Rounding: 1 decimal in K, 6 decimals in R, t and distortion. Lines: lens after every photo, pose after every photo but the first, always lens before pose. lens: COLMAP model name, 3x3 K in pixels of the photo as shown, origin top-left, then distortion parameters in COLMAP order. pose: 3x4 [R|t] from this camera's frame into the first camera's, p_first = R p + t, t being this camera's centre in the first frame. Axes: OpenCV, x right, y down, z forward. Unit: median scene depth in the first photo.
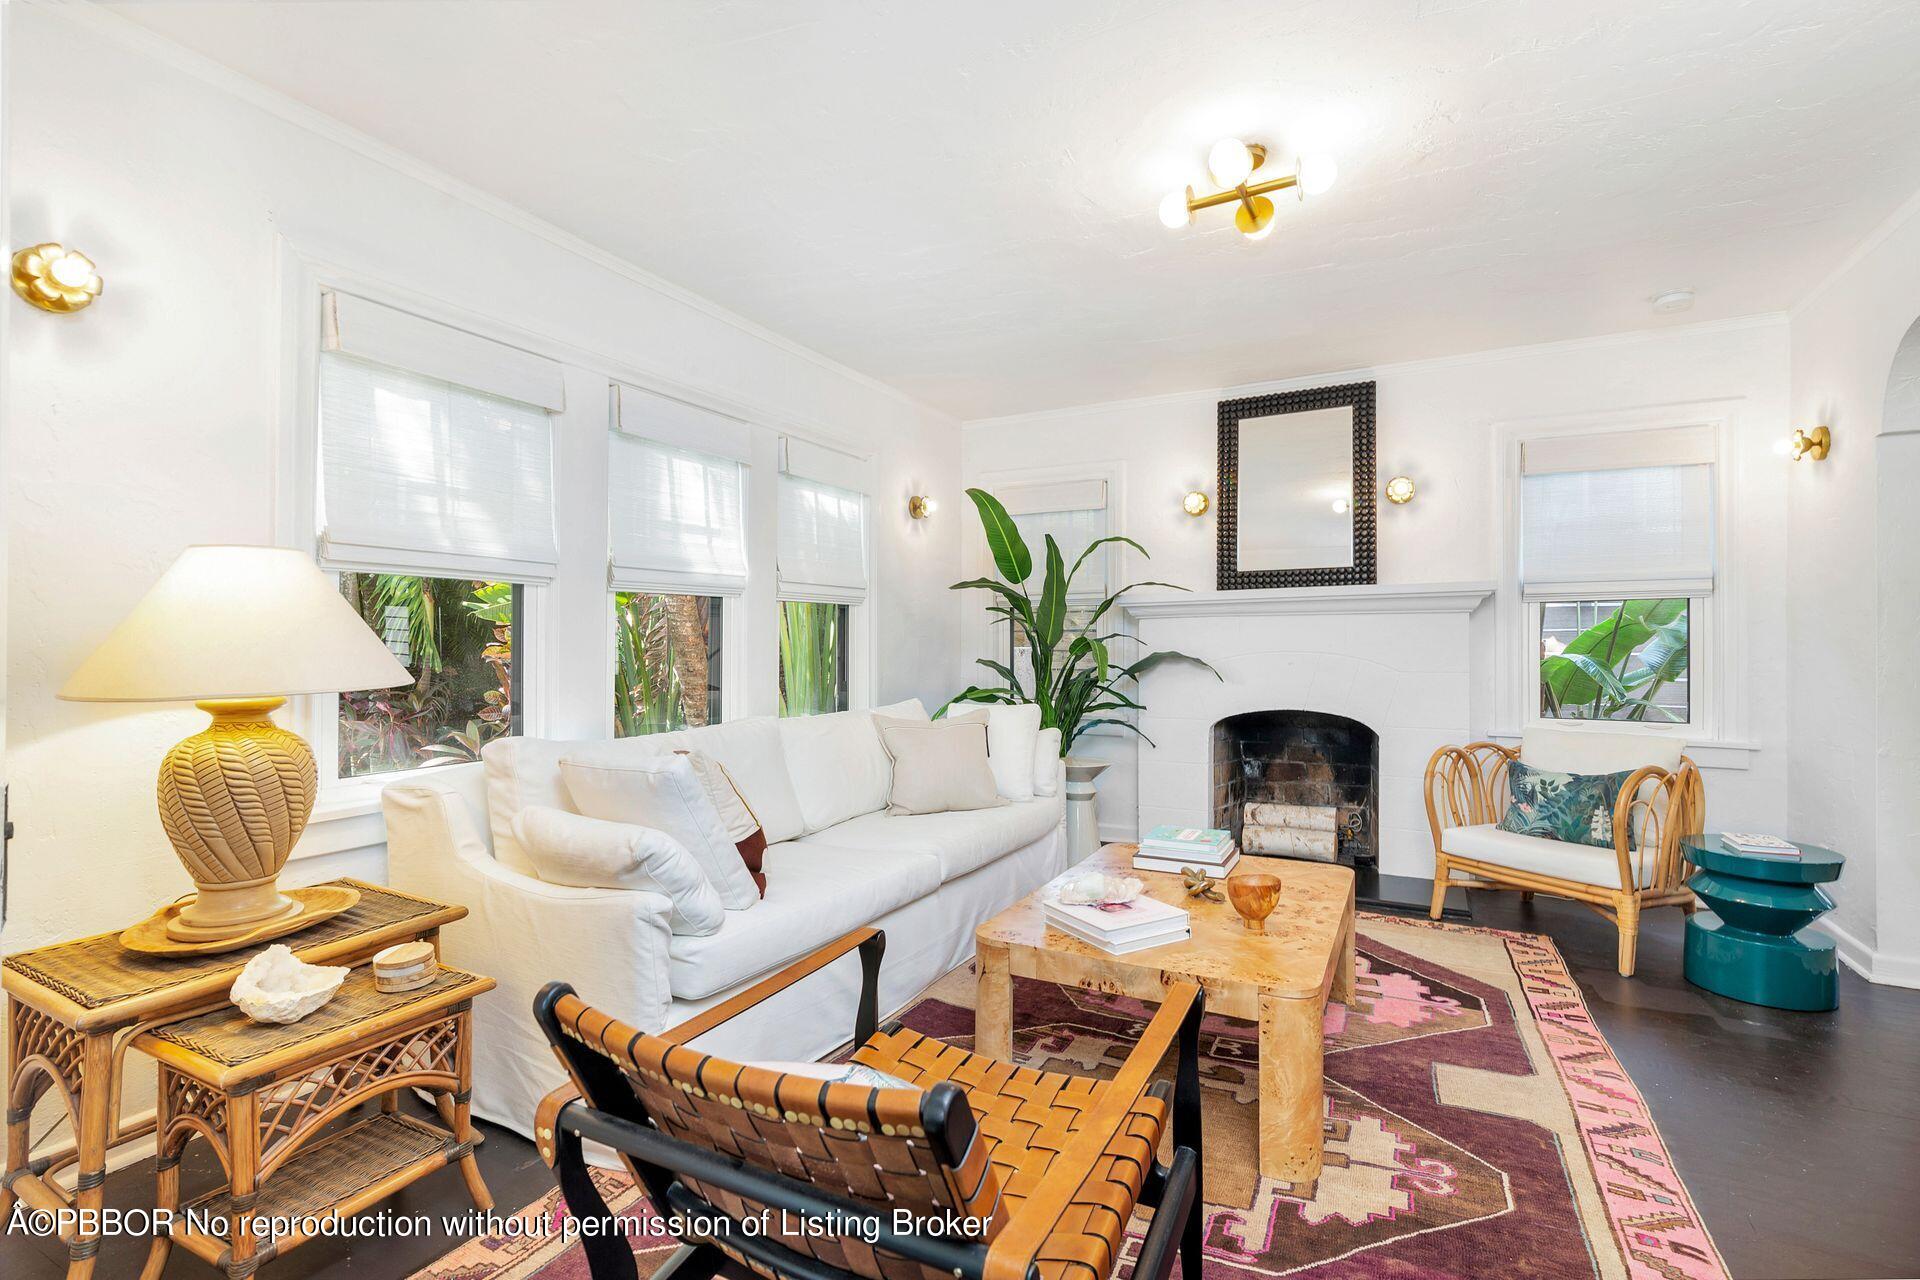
lens RADIAL K [[887.9, 0, 956.9], [0, 887.9, 623.8], [0, 0, 1]] dist [-0.002718, -0.000789]
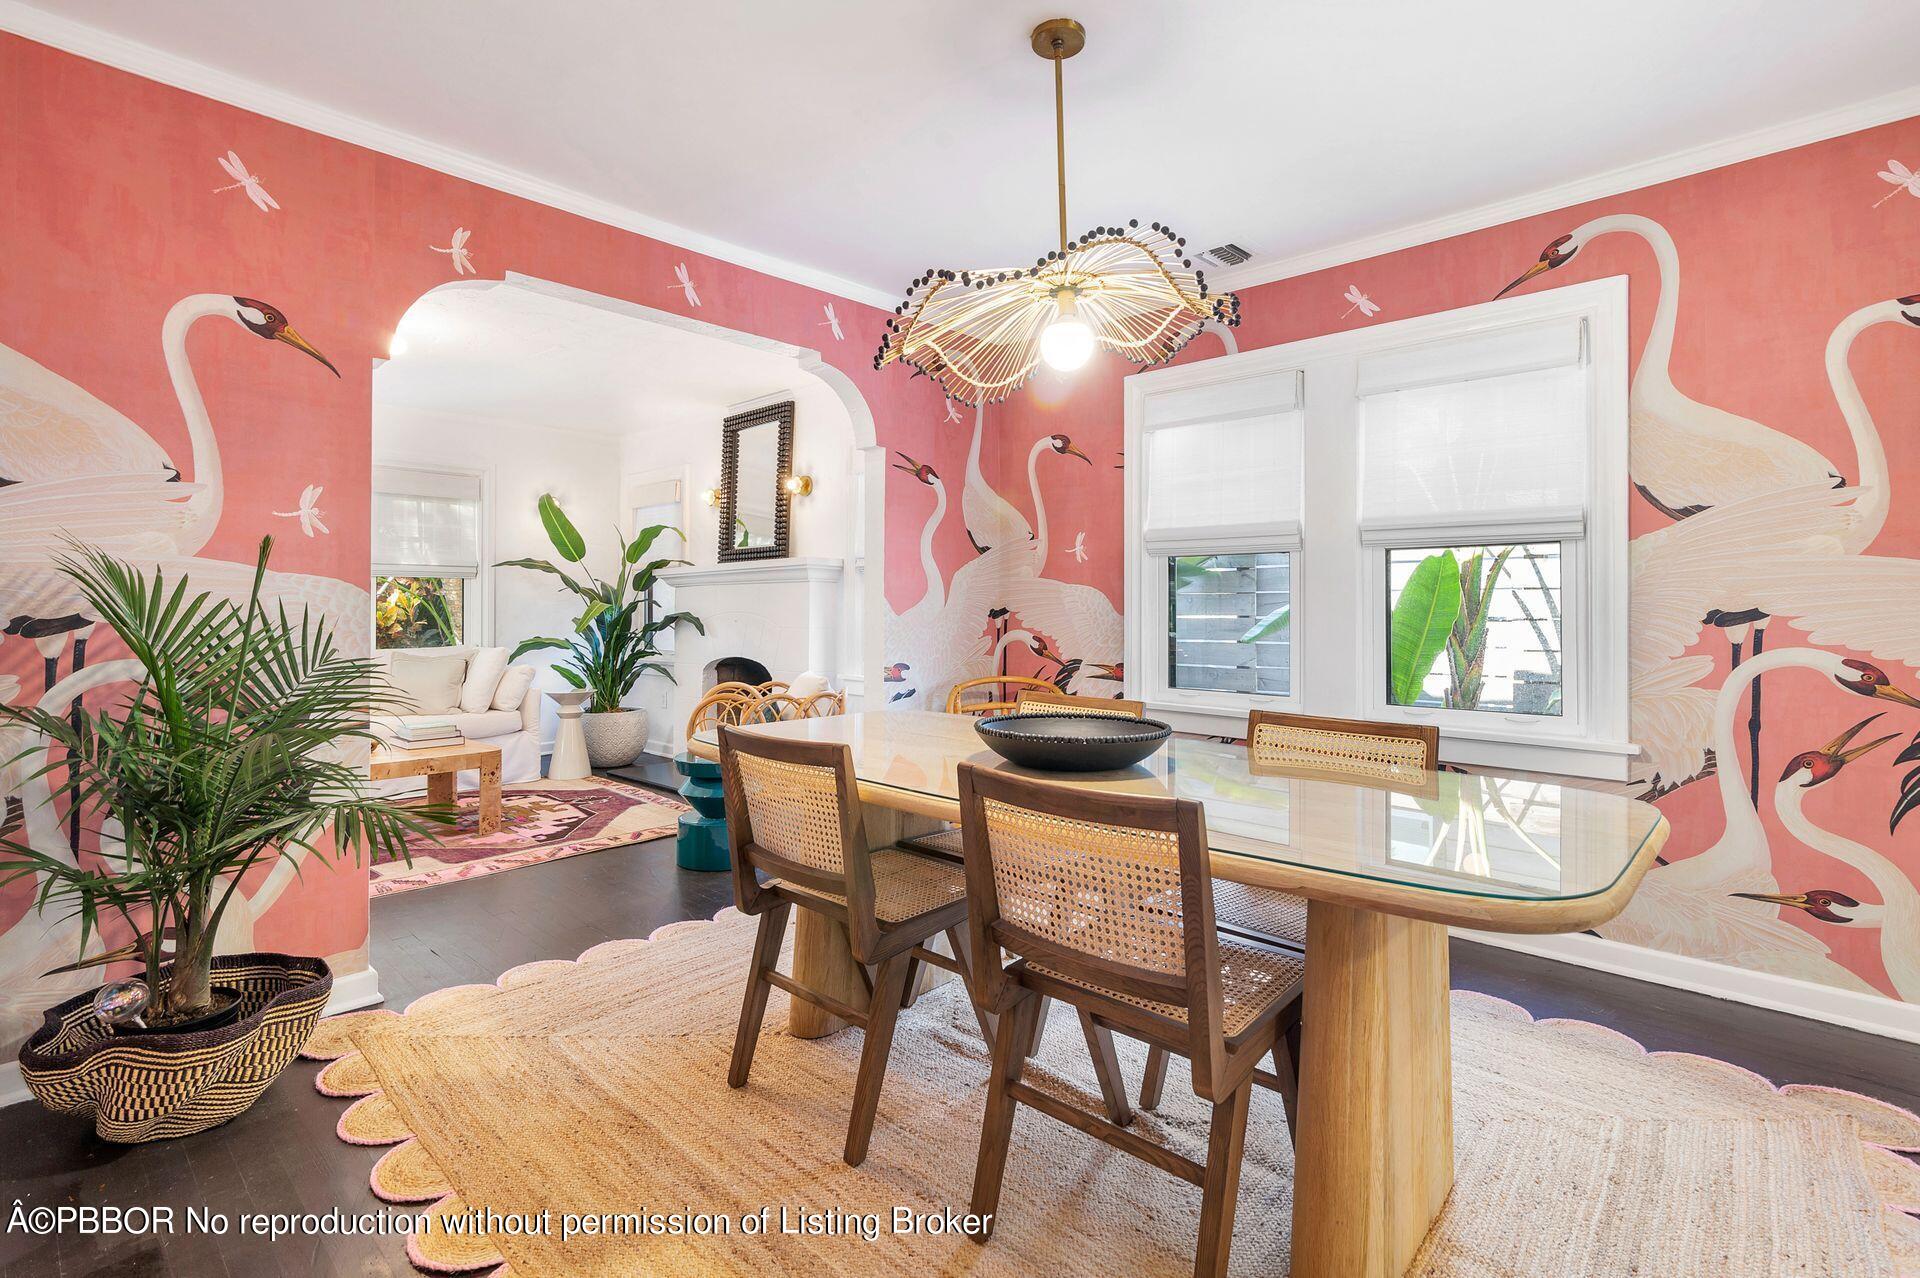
lens RADIAL K [[887.9, 0, 956.9], [0, 887.9, 622.8], [0, 0, 1]] dist [-0.002718, -0.000789]
pose [[0.962227, 0.003019, -0.272230, 1.024976], [0.006597, 0.999386, 0.034403, 0.003864], [0.272167, -0.034899, 0.961617, -0.166403]]
